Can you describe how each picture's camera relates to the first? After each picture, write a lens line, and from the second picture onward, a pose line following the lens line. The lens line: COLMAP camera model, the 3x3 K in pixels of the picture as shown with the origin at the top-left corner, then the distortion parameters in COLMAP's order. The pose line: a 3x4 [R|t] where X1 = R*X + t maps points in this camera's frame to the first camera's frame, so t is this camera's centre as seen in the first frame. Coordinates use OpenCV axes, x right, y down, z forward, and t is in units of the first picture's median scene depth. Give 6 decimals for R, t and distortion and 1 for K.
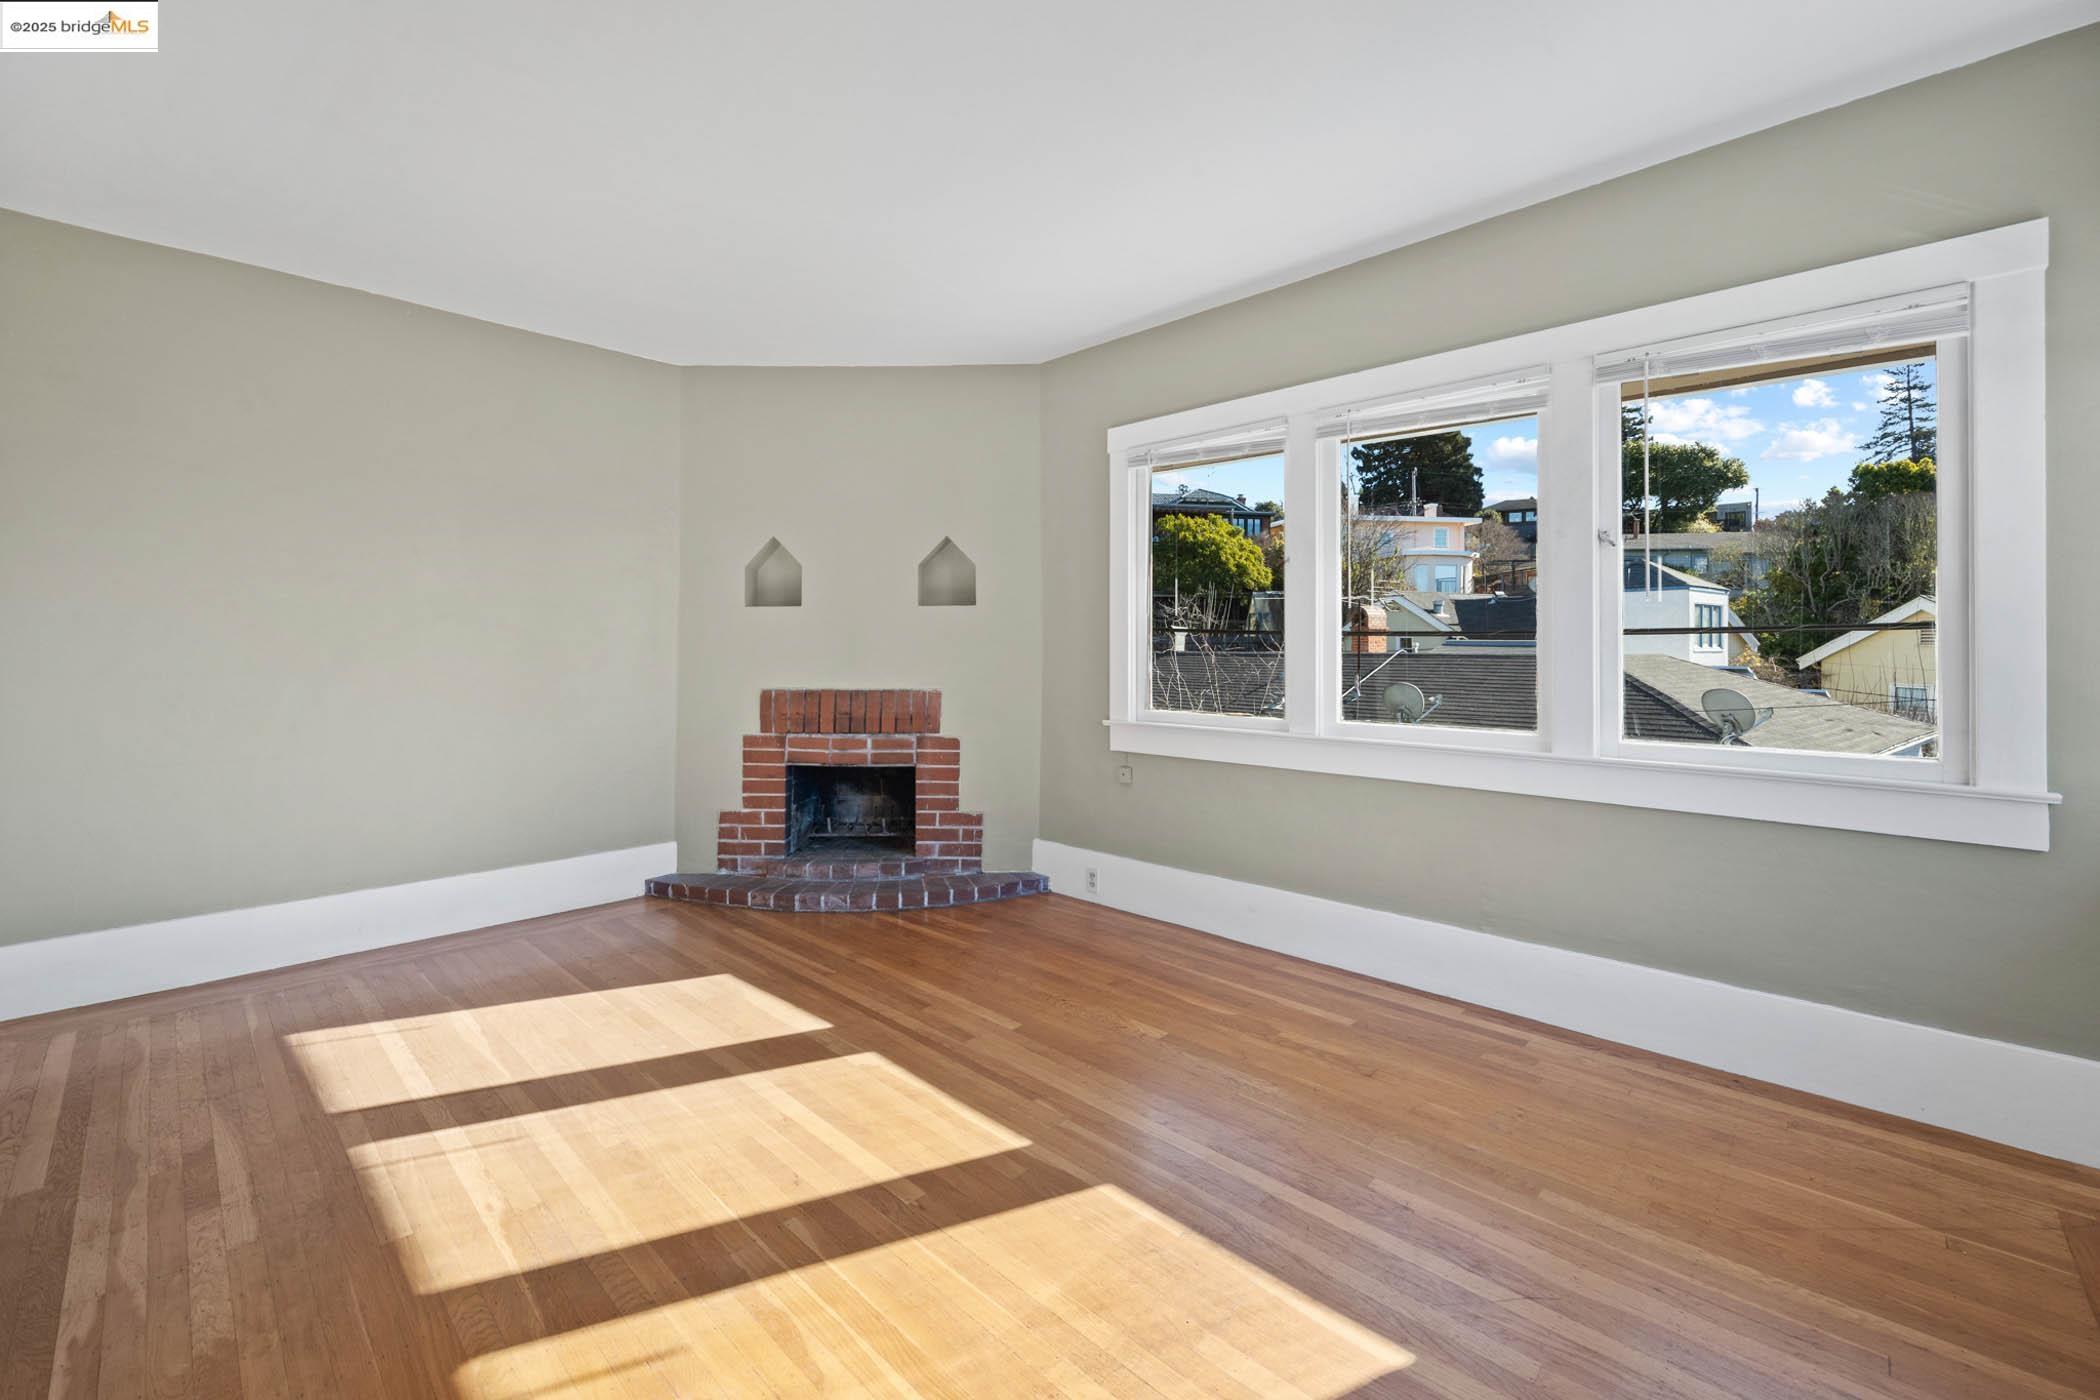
lens RADIAL K [[854.1, 0, 1048.6], [0, 854.1, 635.2], [0, 0, 1]] dist [-0.003810, -0.000150]
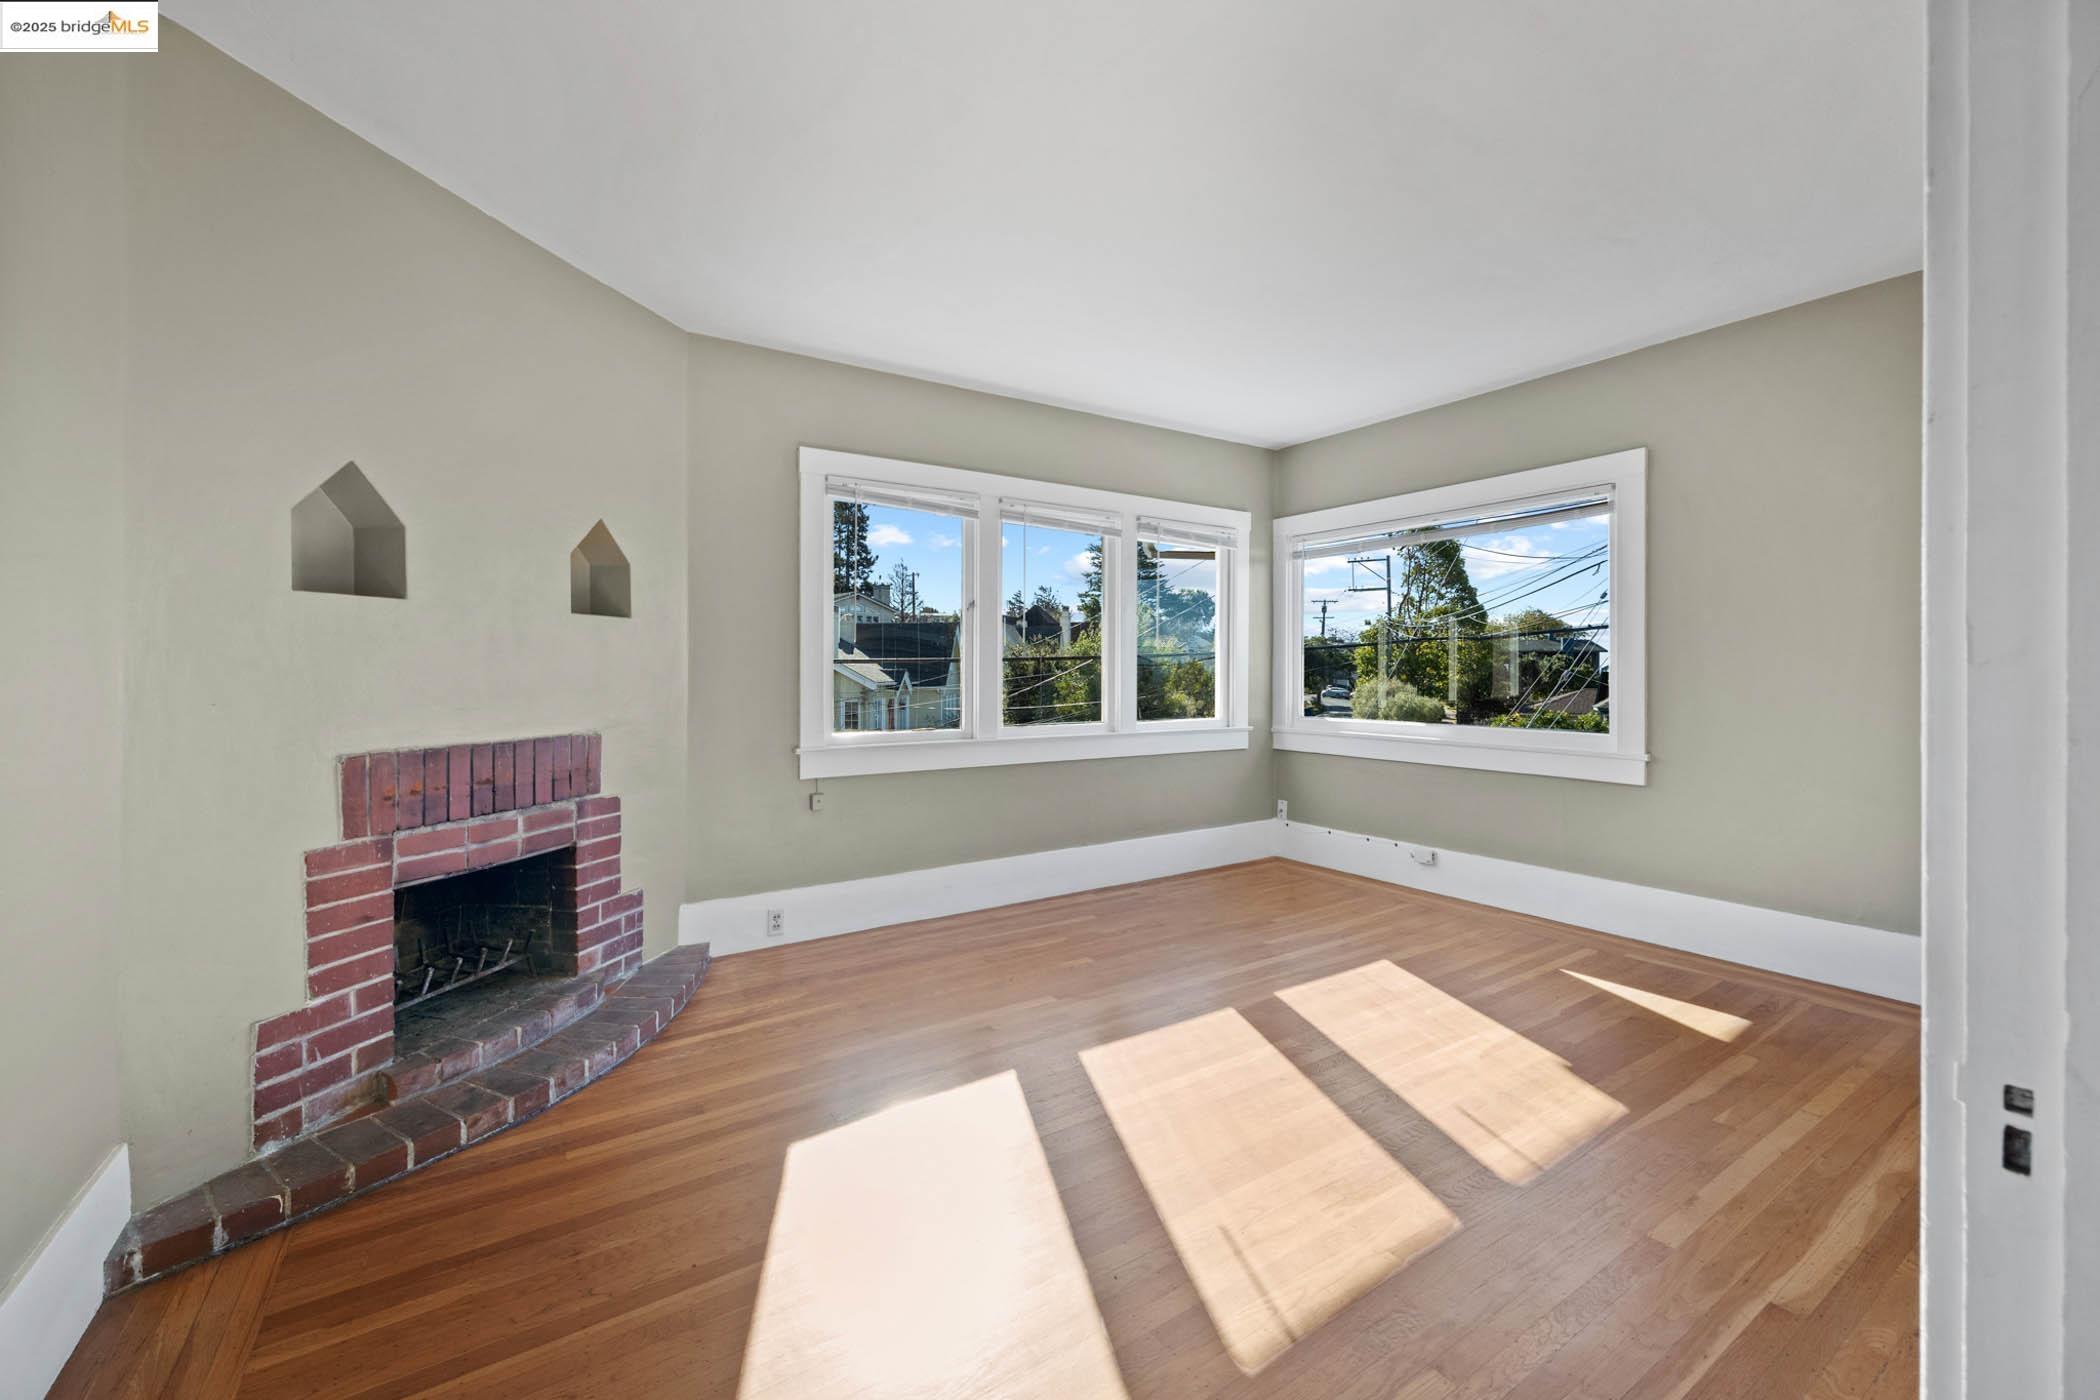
lens RADIAL K [[845.6, 0, 1046.9], [0, 845.6, 665.0], [0, 0, 1]] dist [-0.001676, 0.000525]
pose [[0.222637, 0.008943, 0.974860, -0.741794], [-0.014655, 0.999876, -0.005825, 0.005977], [-0.974791, -0.012990, 0.222740, 0.478909]]
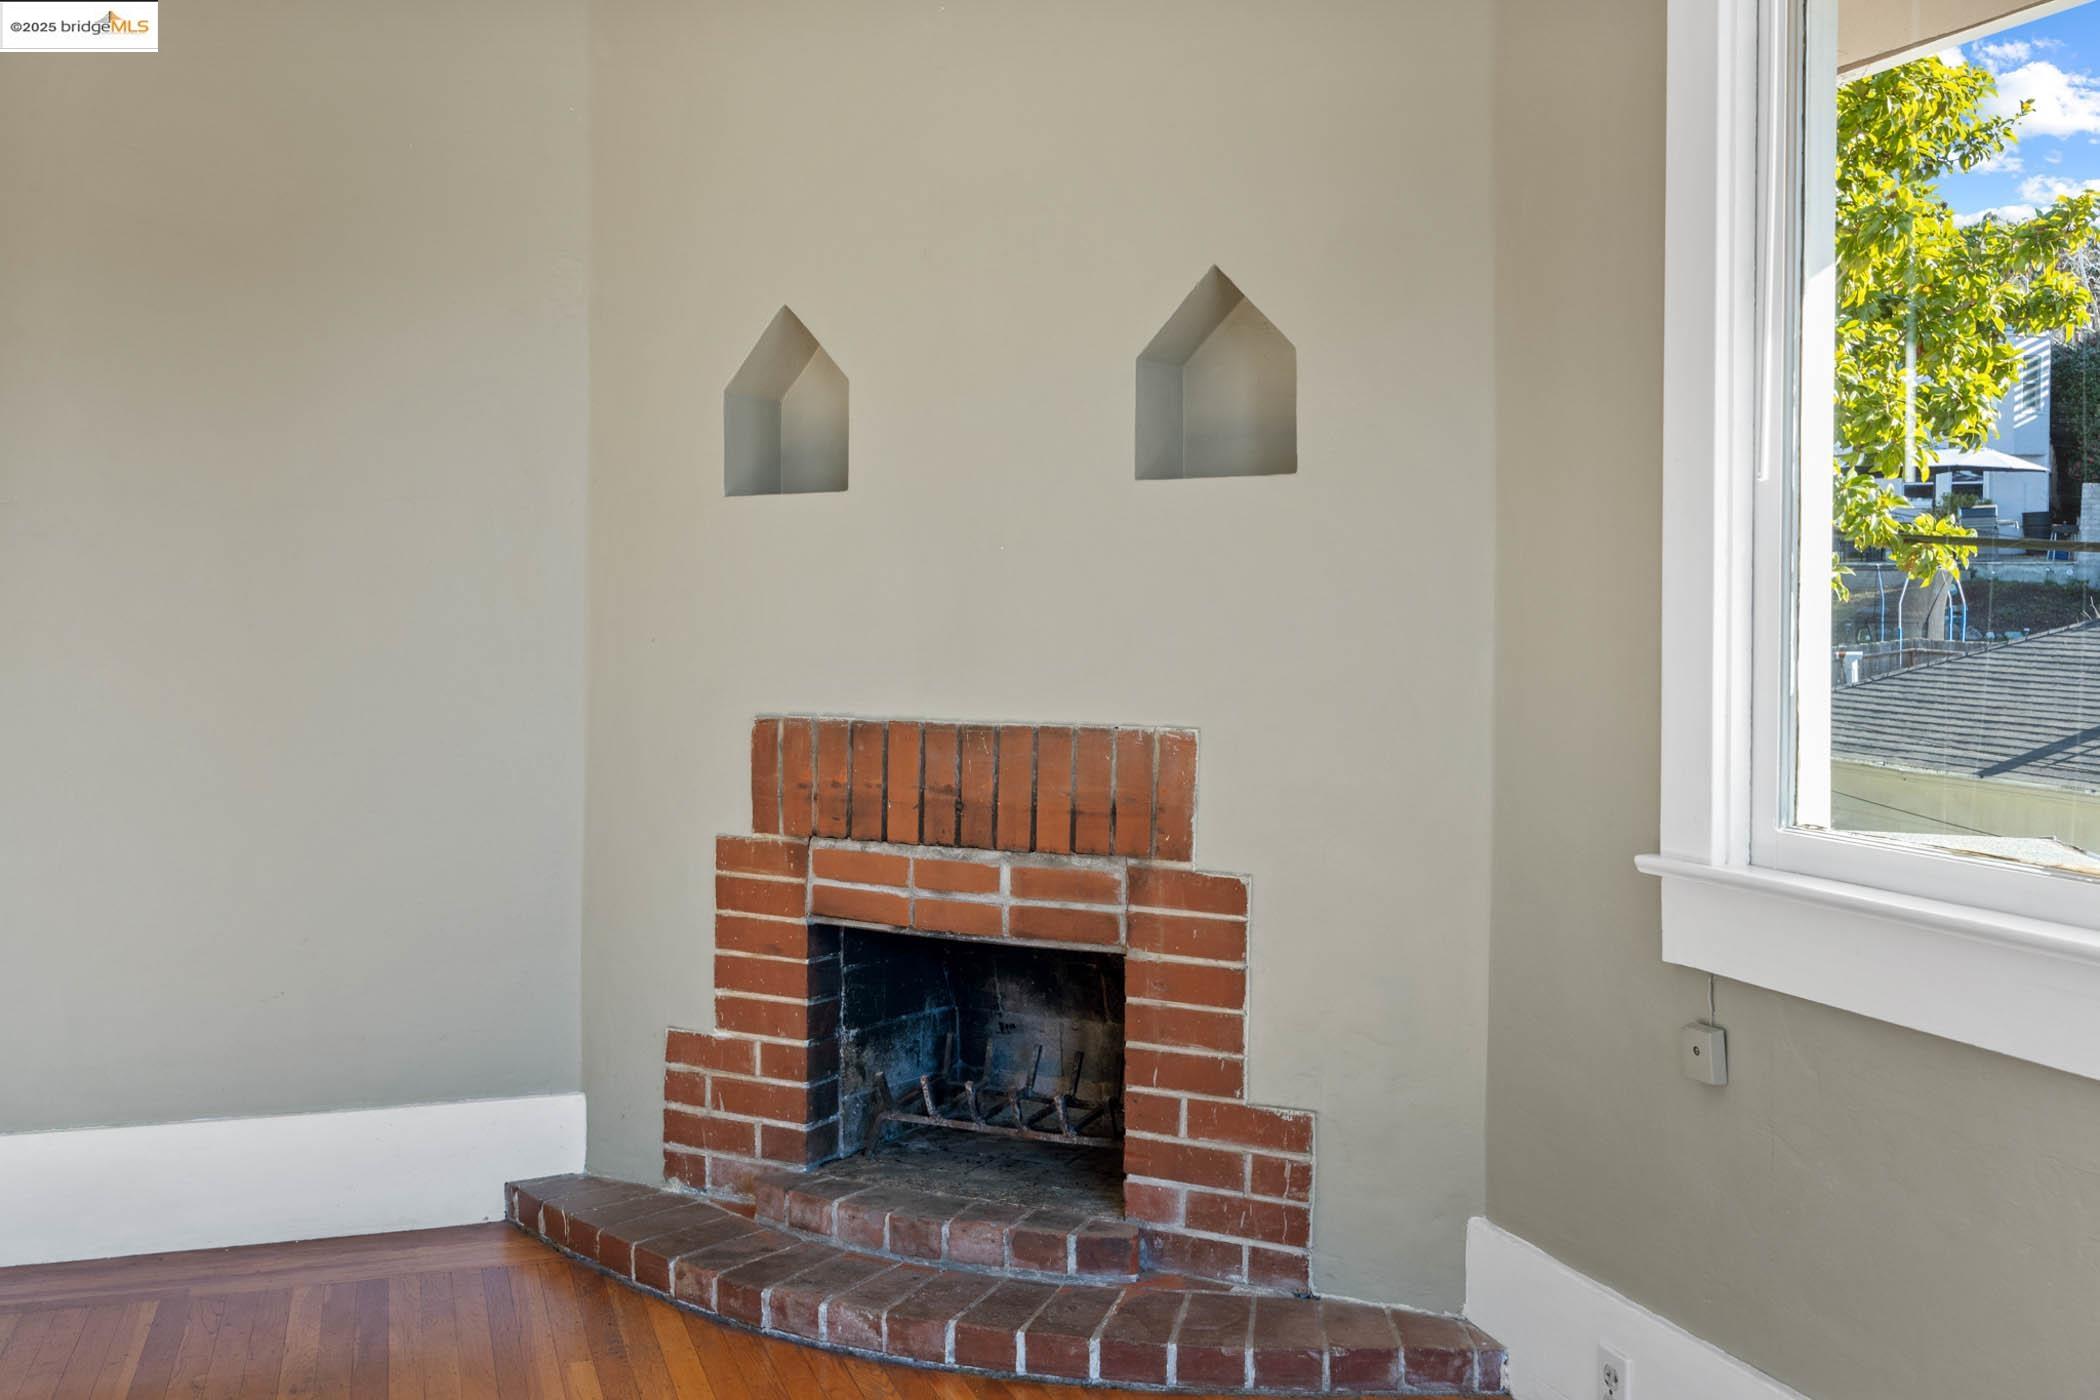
lens RADIAL K [[1984.0, 0, 1050.2], [0, 1984.0, 627.7], [0, 0, 1]] dist [-0.003532, -0.000740]
pose [[0.882474, 0.003173, -0.470350, 0.189105], [0.009801, 0.999636, 0.025132, 0.003728], [0.470259, -0.026788, 0.882122, 0.294892]]
